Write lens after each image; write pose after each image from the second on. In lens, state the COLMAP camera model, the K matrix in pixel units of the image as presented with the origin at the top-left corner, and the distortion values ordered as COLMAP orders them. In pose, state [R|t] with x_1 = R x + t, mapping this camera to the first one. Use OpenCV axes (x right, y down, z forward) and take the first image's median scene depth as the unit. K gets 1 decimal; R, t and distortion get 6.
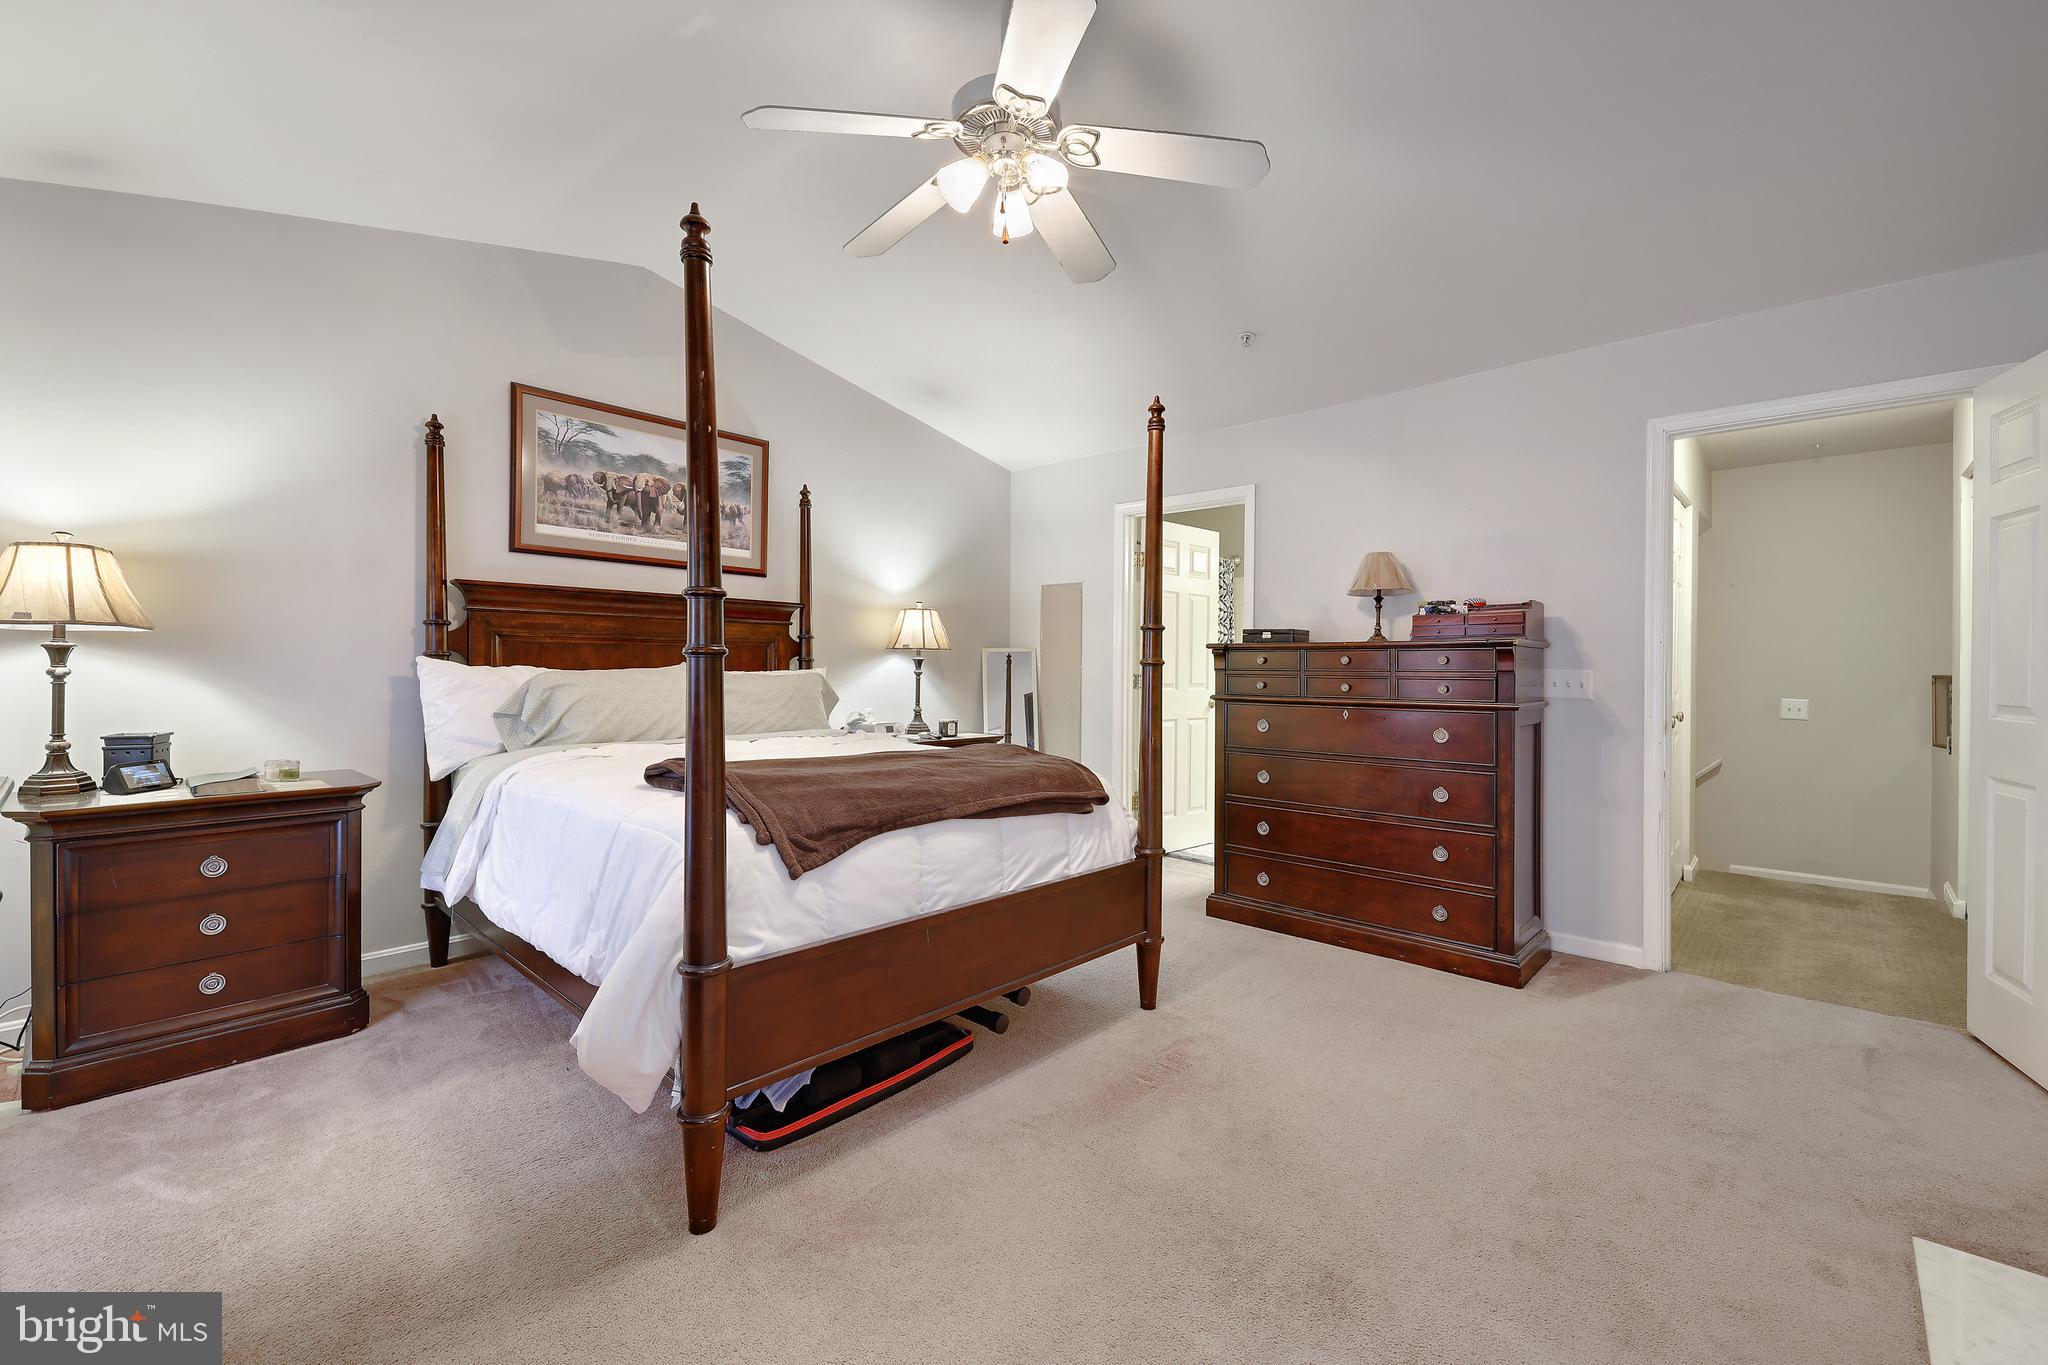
lens RADIAL K [[854.3, 0, 1011.1], [0, 854.3, 670.4], [0, 0, 1]] dist [0.000320, 0.000334]
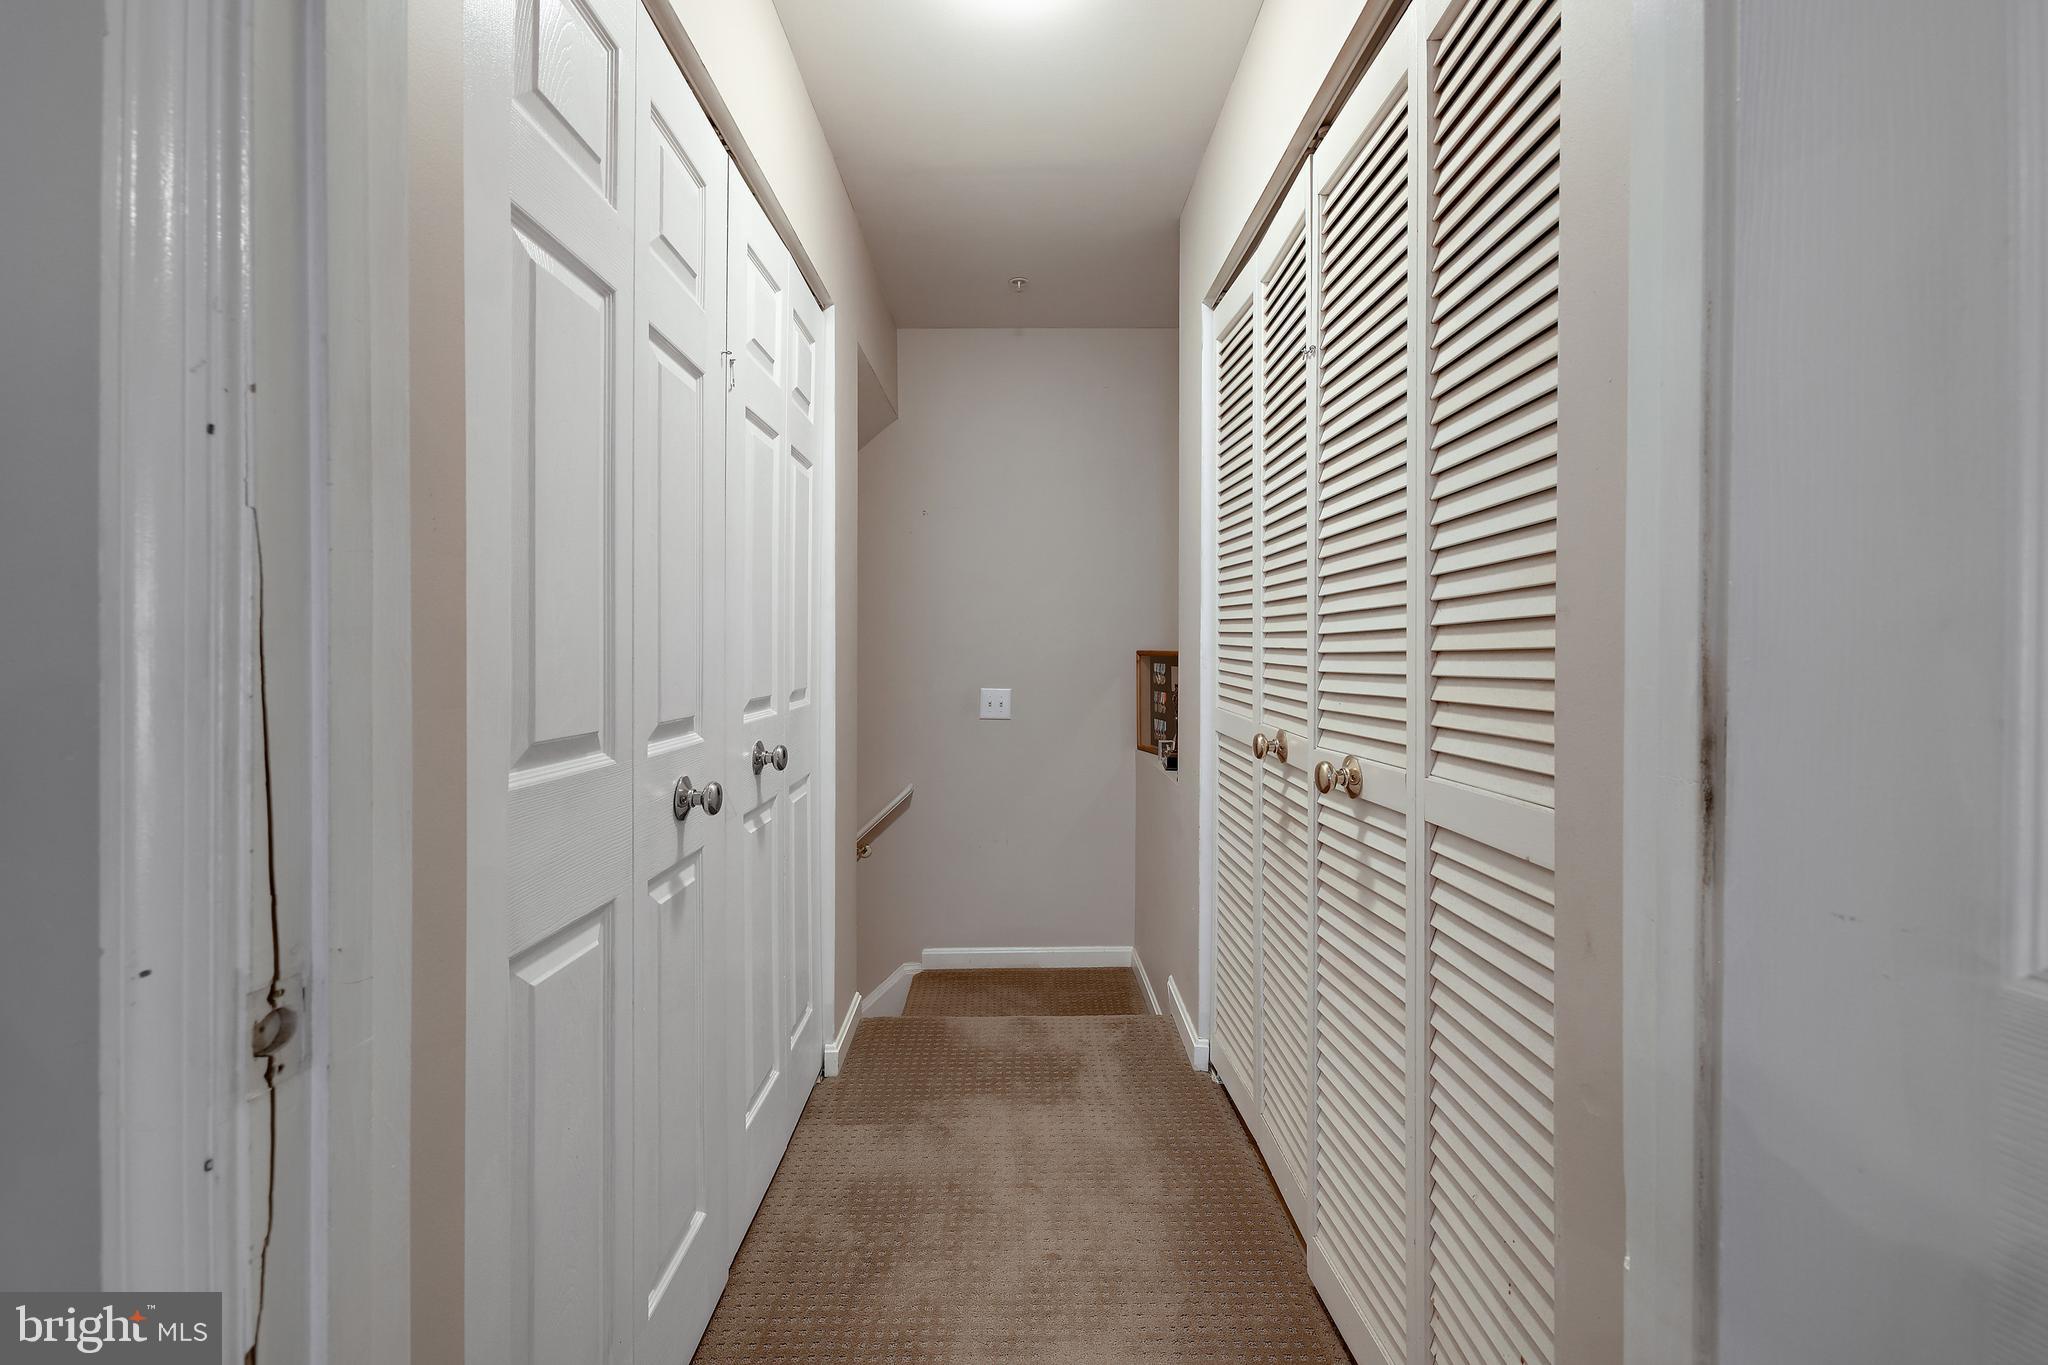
lens RADIAL K [[889.9, 0, 1000.2], [0, 889.9, 662.3], [0, 0, 1]] dist [-0.003211, -0.000051]
pose [[0.739825, -0.012212, 0.672689, 0.520937], [0.005081, 0.999908, 0.012564, 0.004588], [-0.672781, -0.005877, 0.739819, 0.557225]]
